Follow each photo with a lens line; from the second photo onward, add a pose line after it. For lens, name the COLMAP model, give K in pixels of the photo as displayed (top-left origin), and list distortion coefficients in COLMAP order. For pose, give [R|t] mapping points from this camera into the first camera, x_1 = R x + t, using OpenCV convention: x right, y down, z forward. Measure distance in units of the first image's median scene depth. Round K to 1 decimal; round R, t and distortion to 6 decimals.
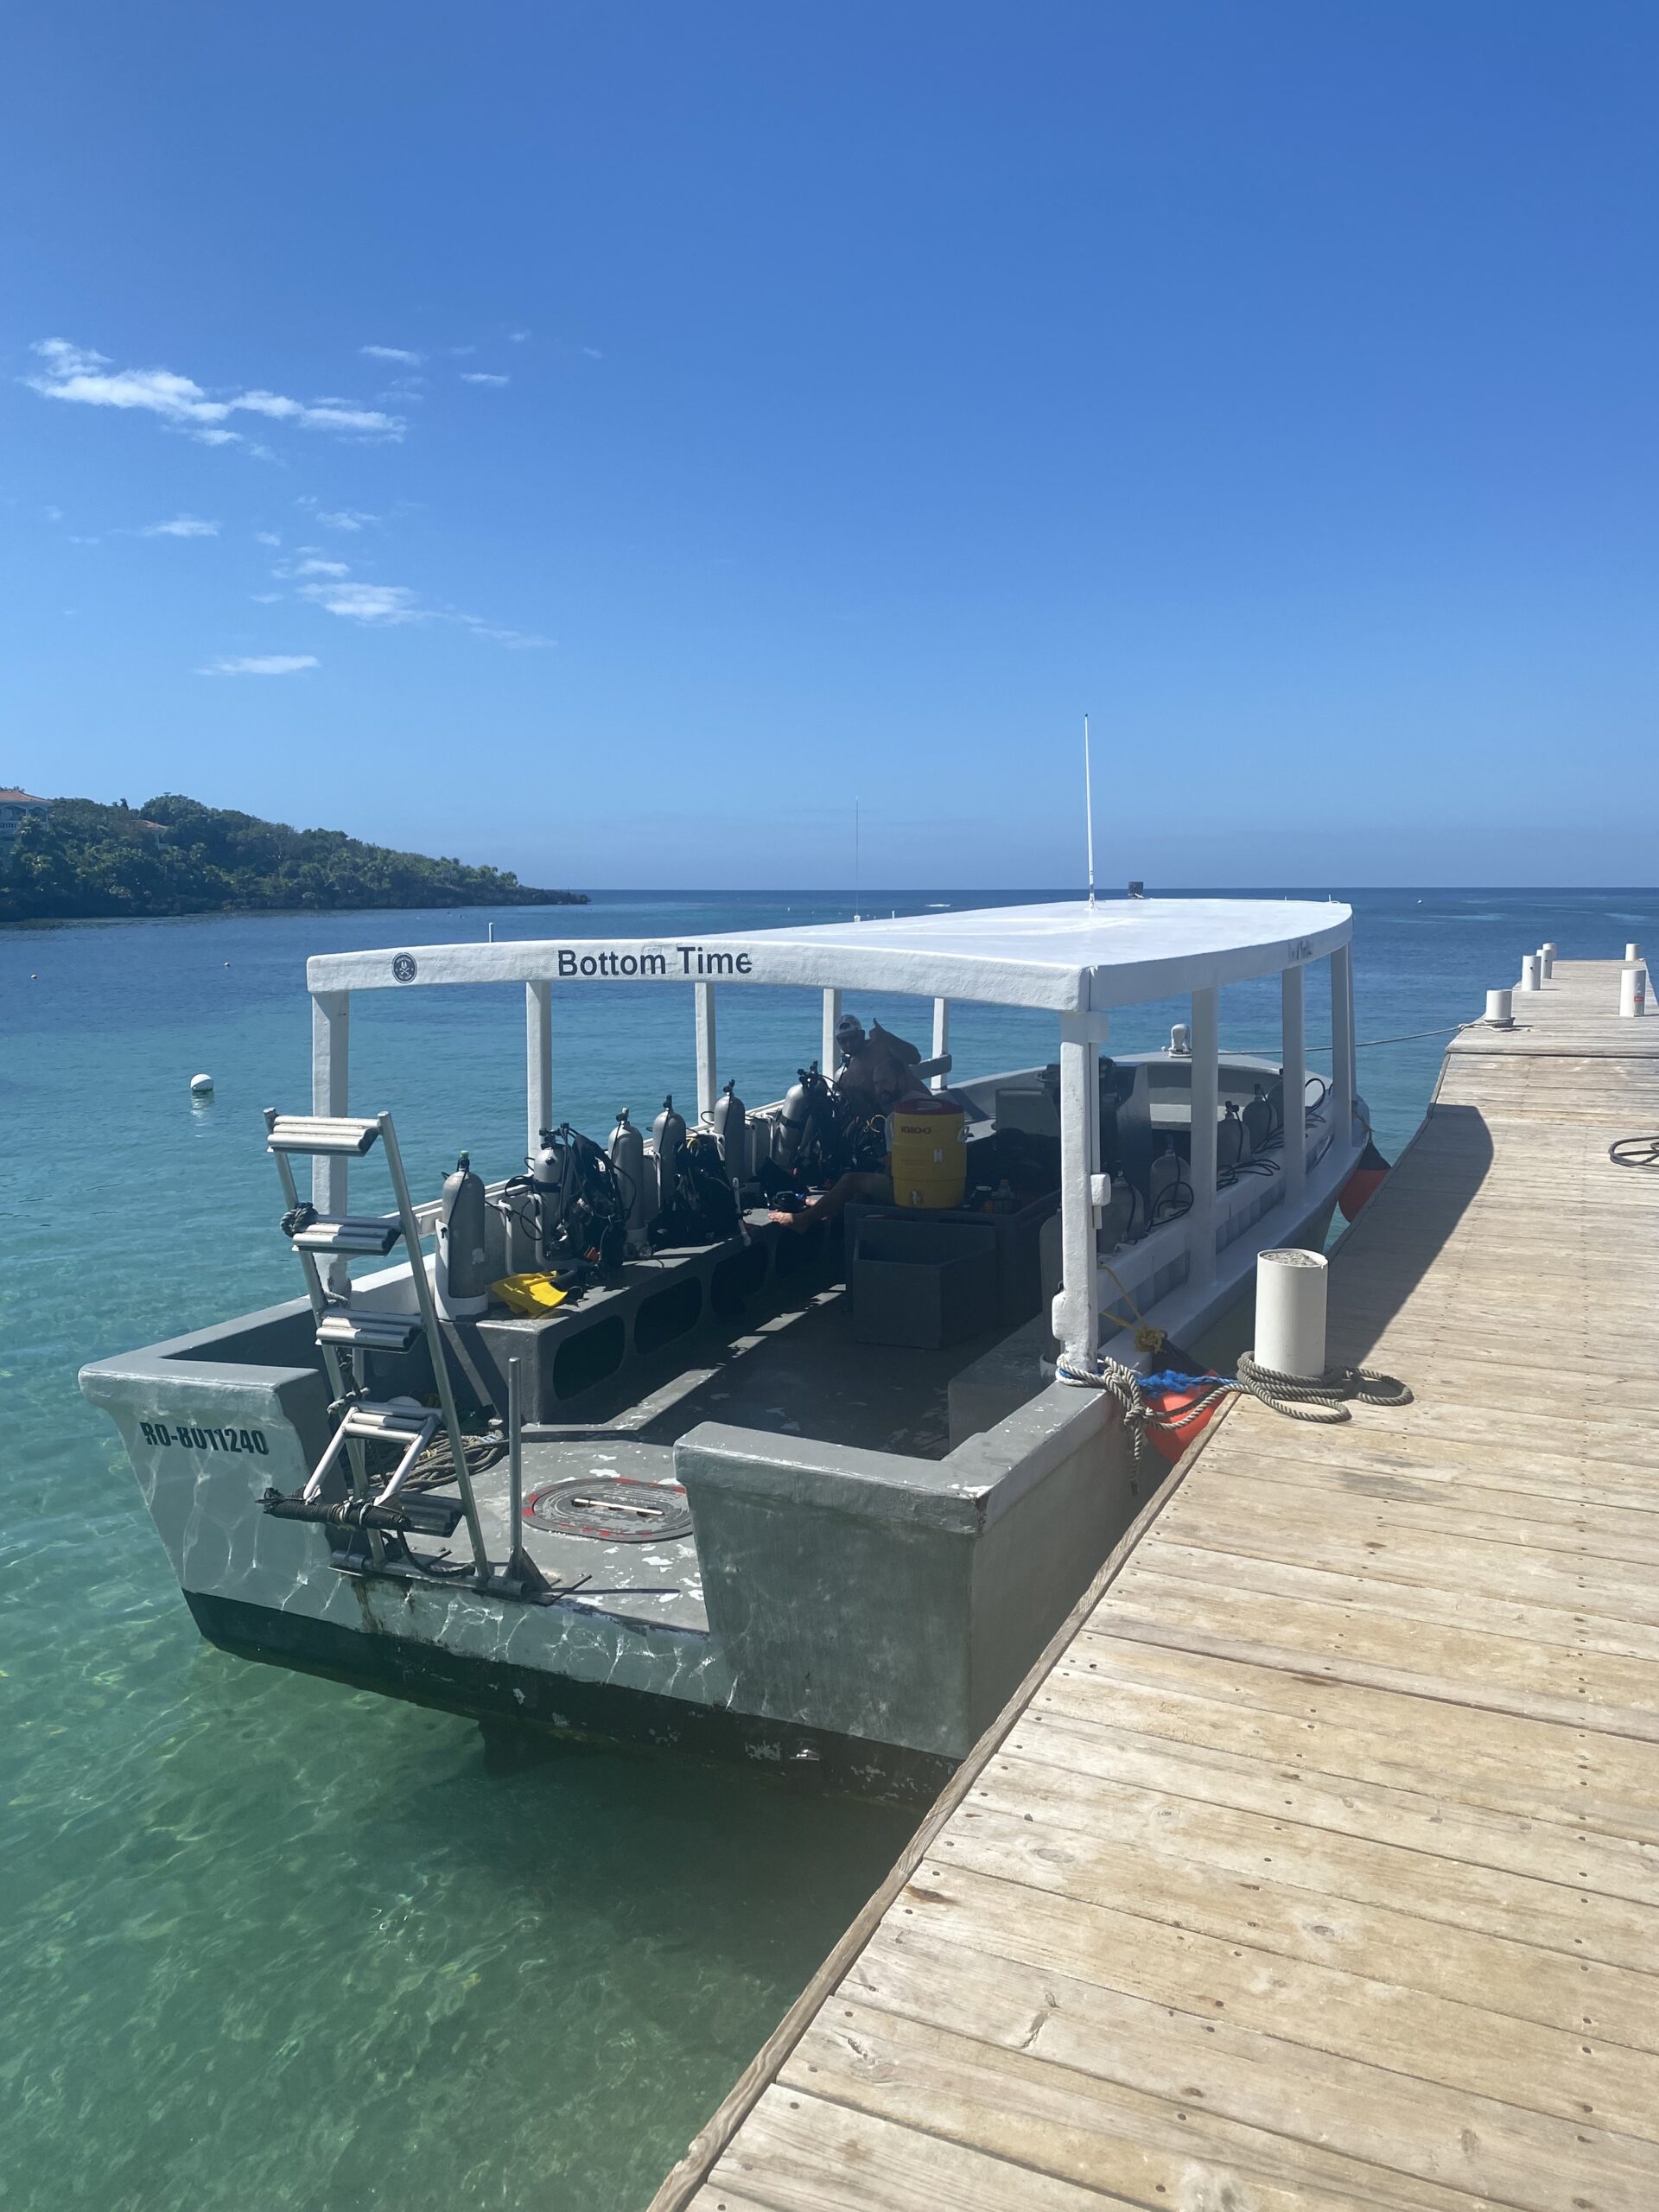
lens RADIAL K [[1587.7, 0, 820.7], [0, 1587.7, 1104.9], [0, 0, 1]] dist [-0.010988, -0.001812]
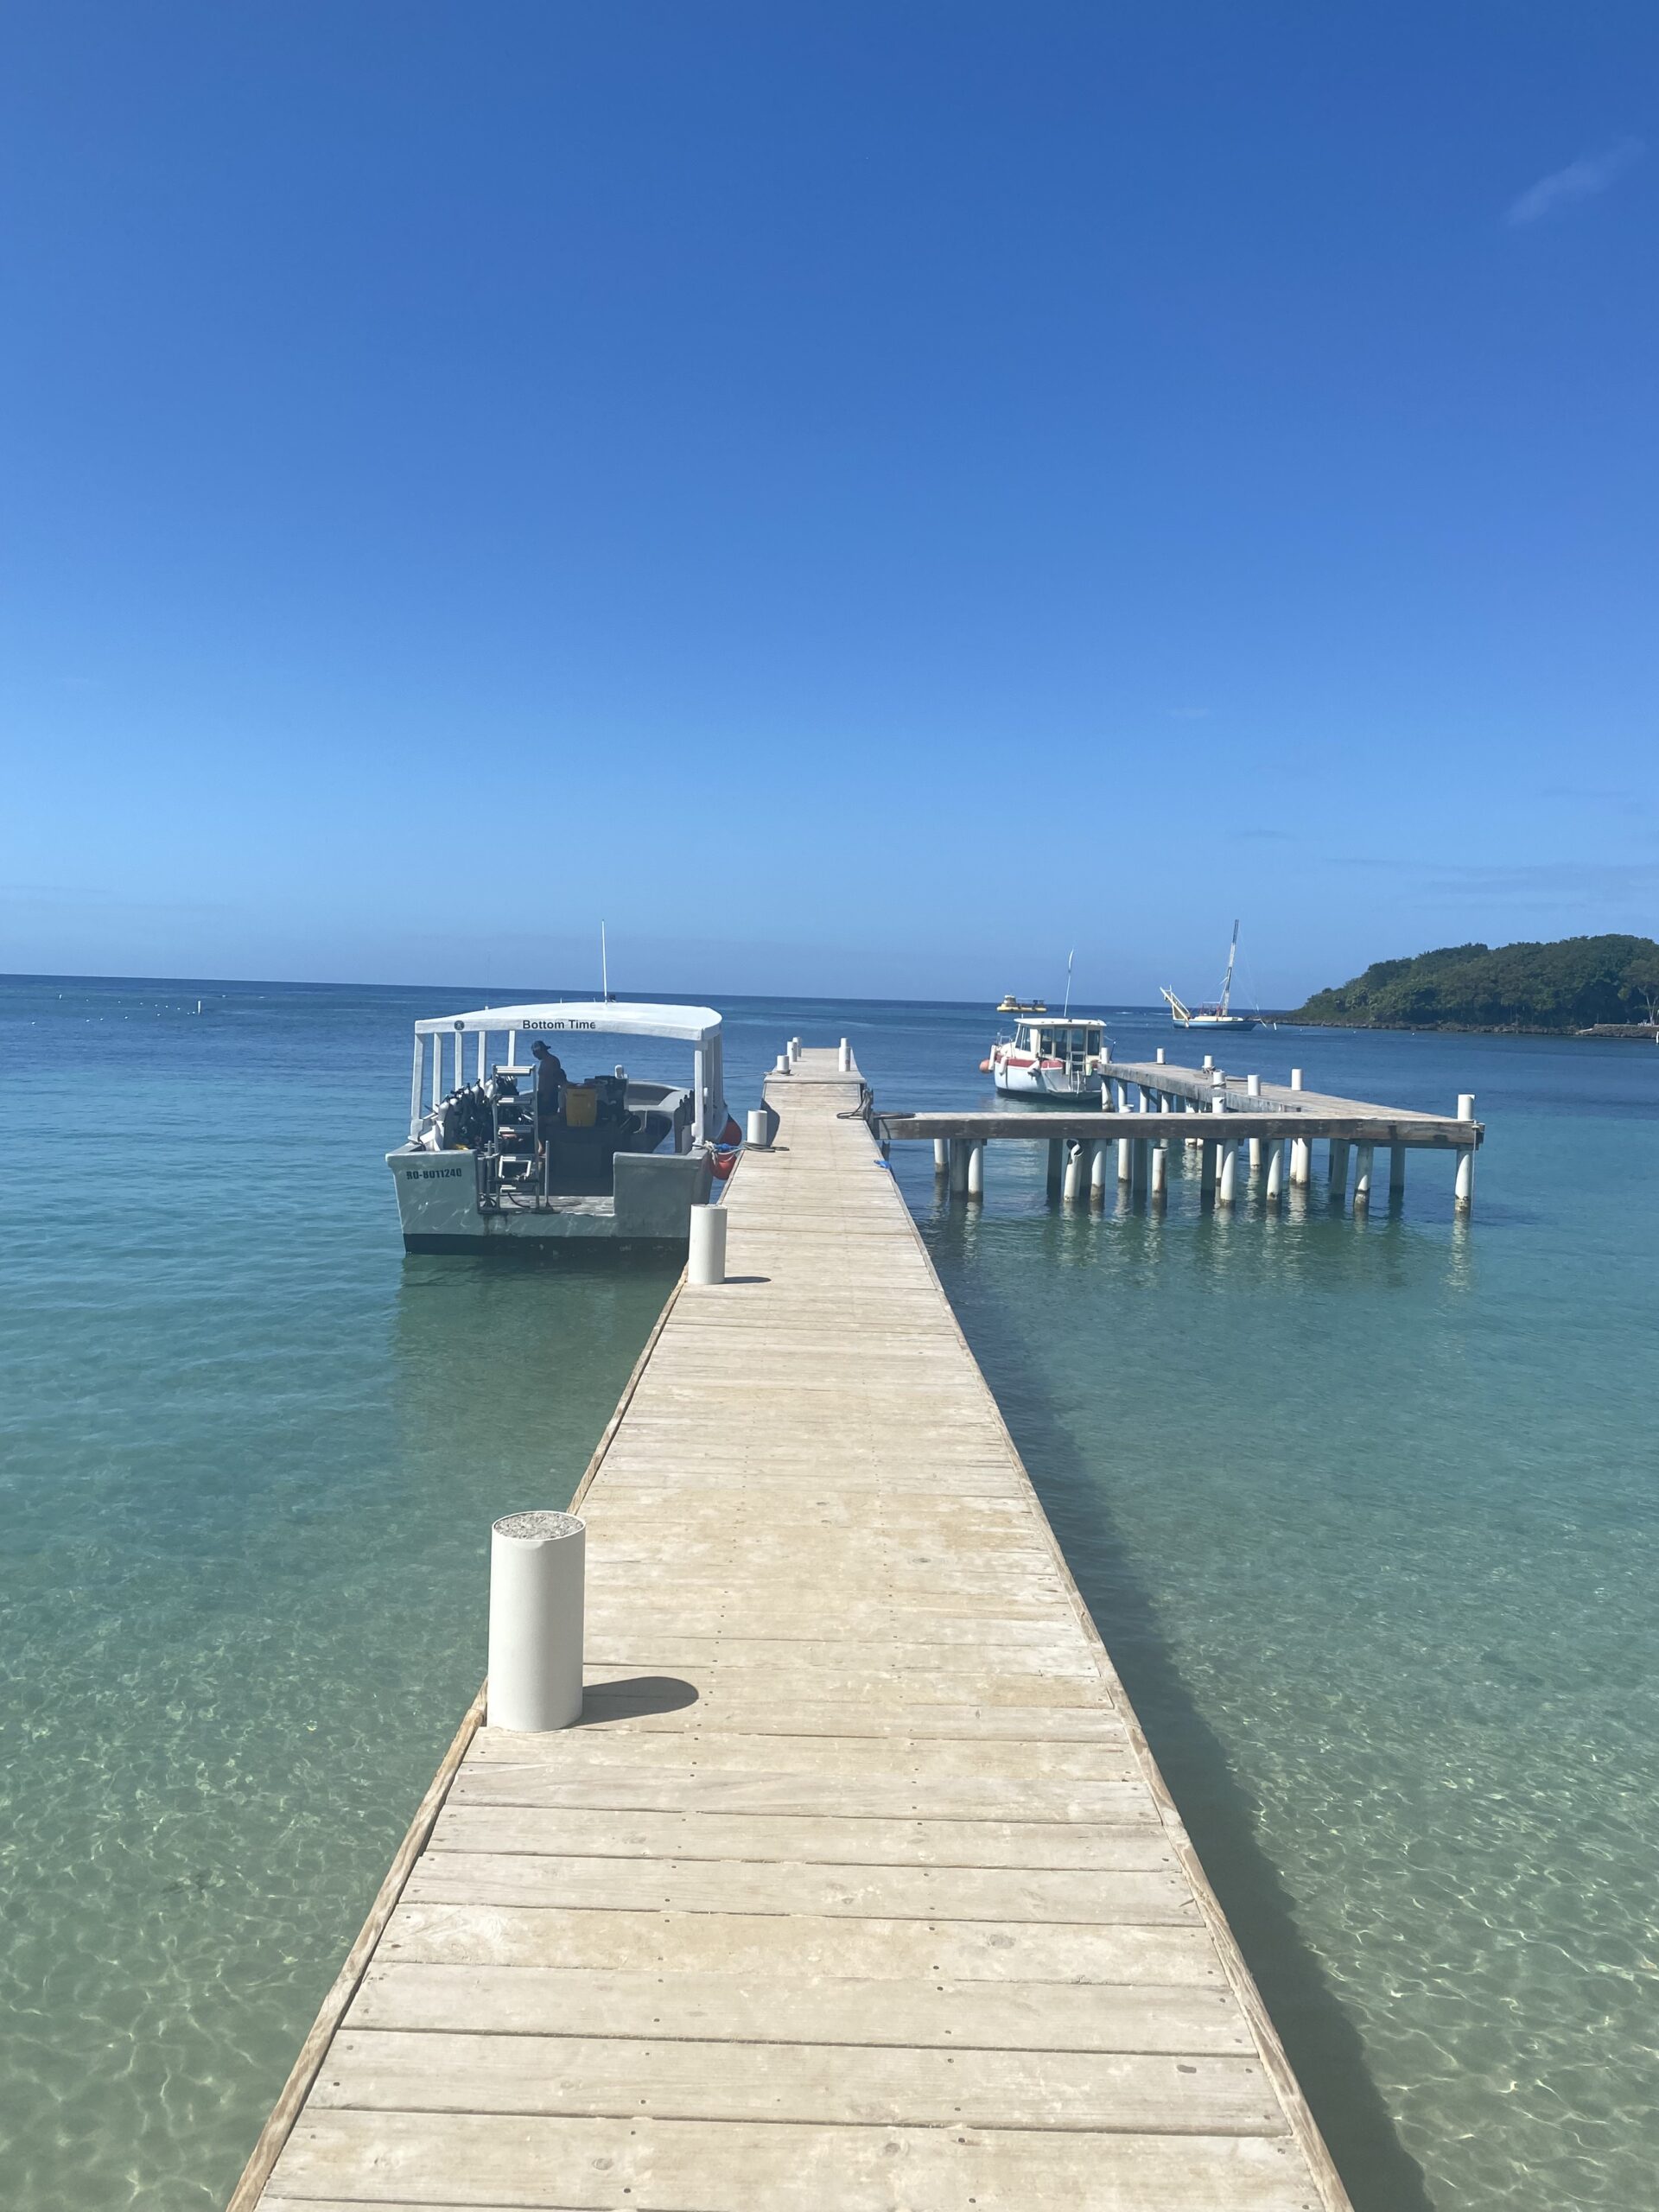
lens RADIAL K [[1587.7, 0, 826.9], [0, 1587.7, 1106.2], [0, 0, 1]] dist [-0.010988, -0.001812]
pose [[0.896910, 0.000914, 0.442212, -0.902660], [0.025181, 0.998270, -0.053136, 0.220694], [-0.441495, 0.058794, 0.895335, -1.795438]]
